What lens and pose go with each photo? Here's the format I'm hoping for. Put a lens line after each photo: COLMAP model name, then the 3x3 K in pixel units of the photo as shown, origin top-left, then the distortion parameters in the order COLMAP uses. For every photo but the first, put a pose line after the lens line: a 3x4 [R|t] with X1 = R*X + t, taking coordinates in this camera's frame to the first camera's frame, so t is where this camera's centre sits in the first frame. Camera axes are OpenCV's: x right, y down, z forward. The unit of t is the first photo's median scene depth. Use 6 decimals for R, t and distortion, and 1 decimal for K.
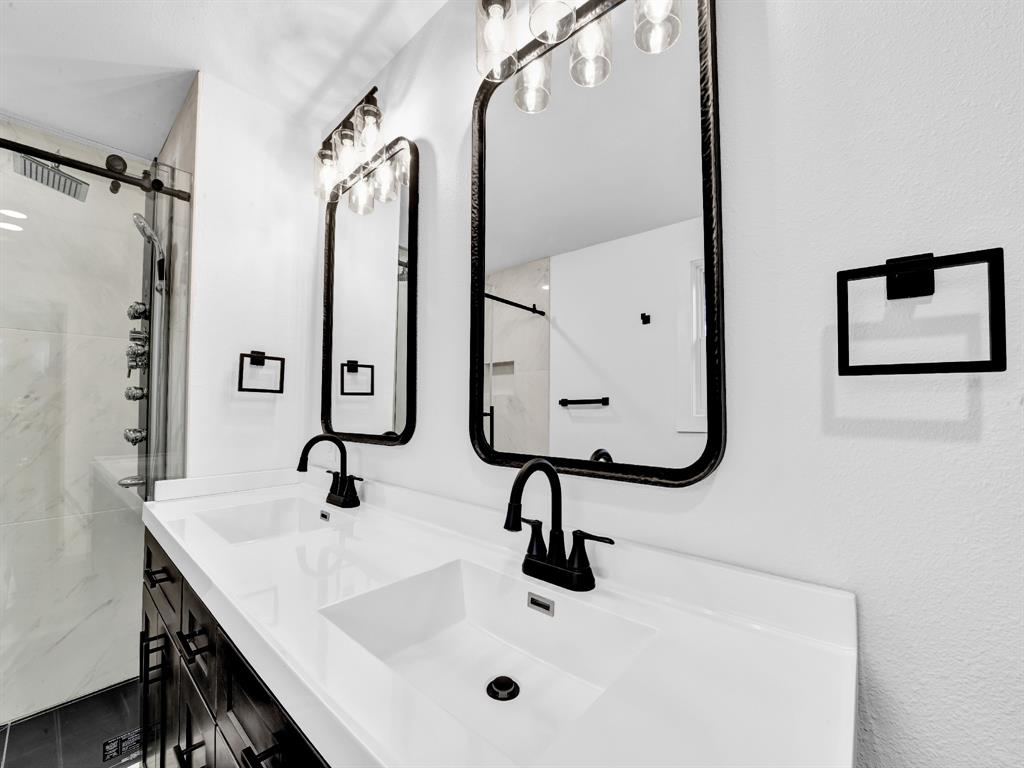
lens RADIAL K [[411.3, 0, 511.1], [0, 411.3, 395.3], [0, 0, 1]] dist [-0.015446, -0.000664]
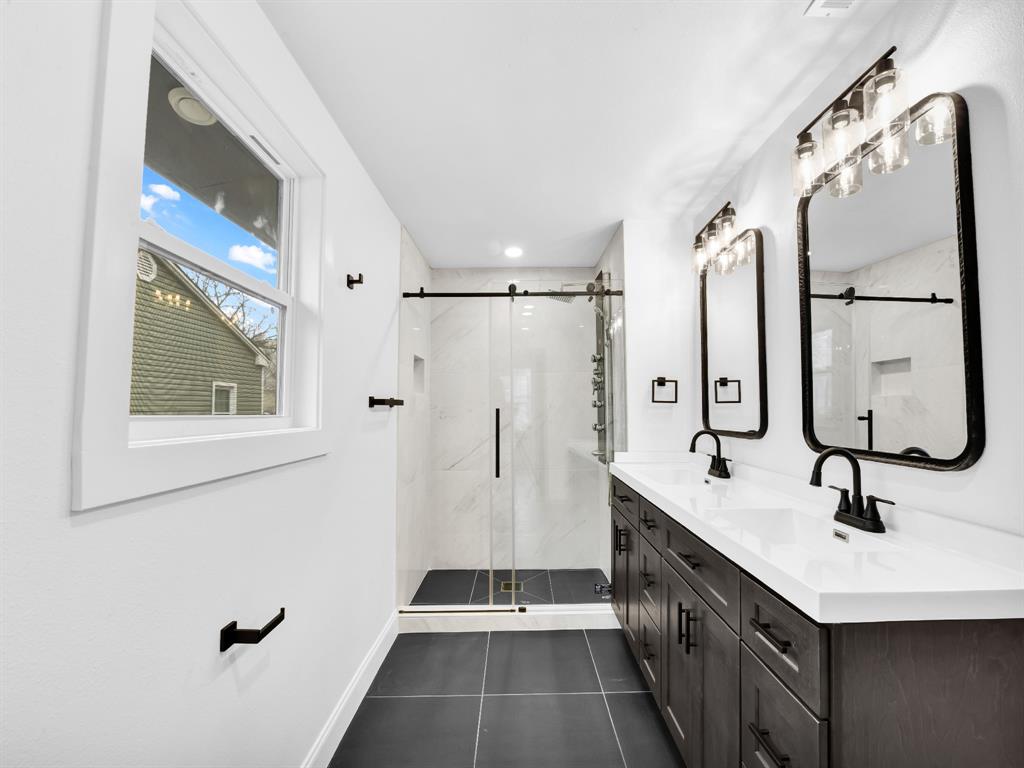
lens RADIAL K [[411.3, 0, 511.1], [0, 411.3, 395.3], [0, 0, 1]] dist [-0.015446, -0.000664]
pose [[0.650086, -0.030296, -0.759256, 0.241194], [0.032718, 0.999394, -0.011865, -0.040849], [0.759156, -0.017128, 0.650684, -0.547885]]
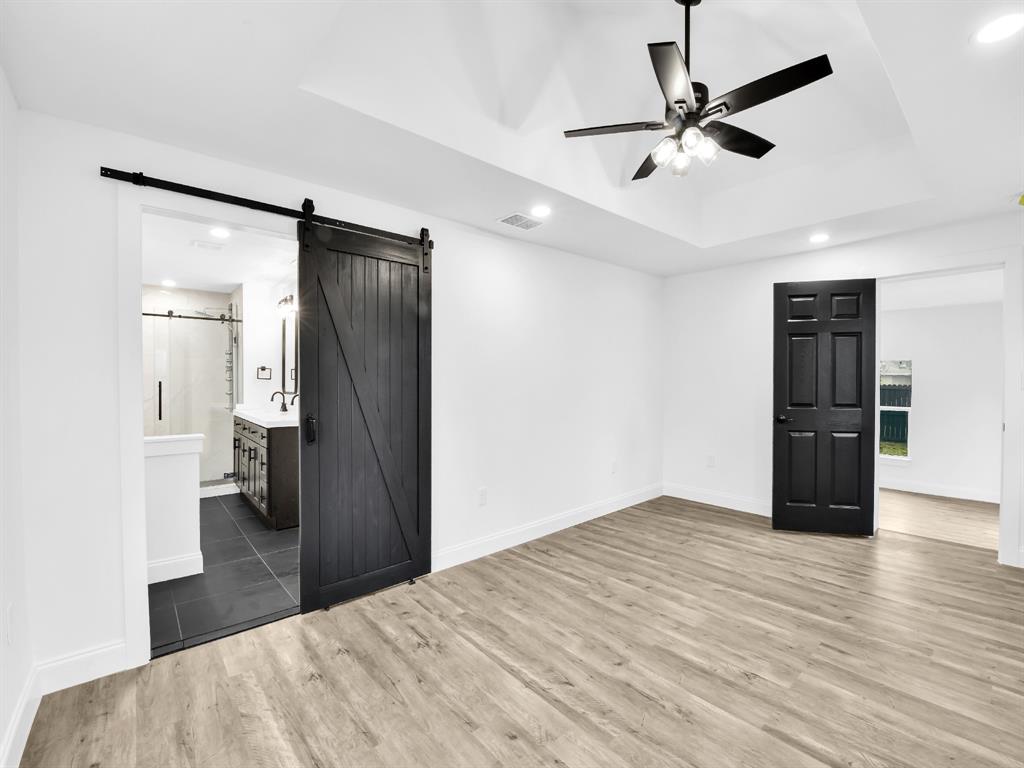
lens RADIAL K [[434.8, 0, 512.0], [0, 434.8, 384.0], [0, 0, 1]] dist [-0.013576, -0.000700]
pose [[0.991314, -0.002111, -0.131500, 1.950565], [0.007342, 0.999200, 0.039313, -0.097898], [0.131312, -0.039937, 0.990536, -2.340313]]
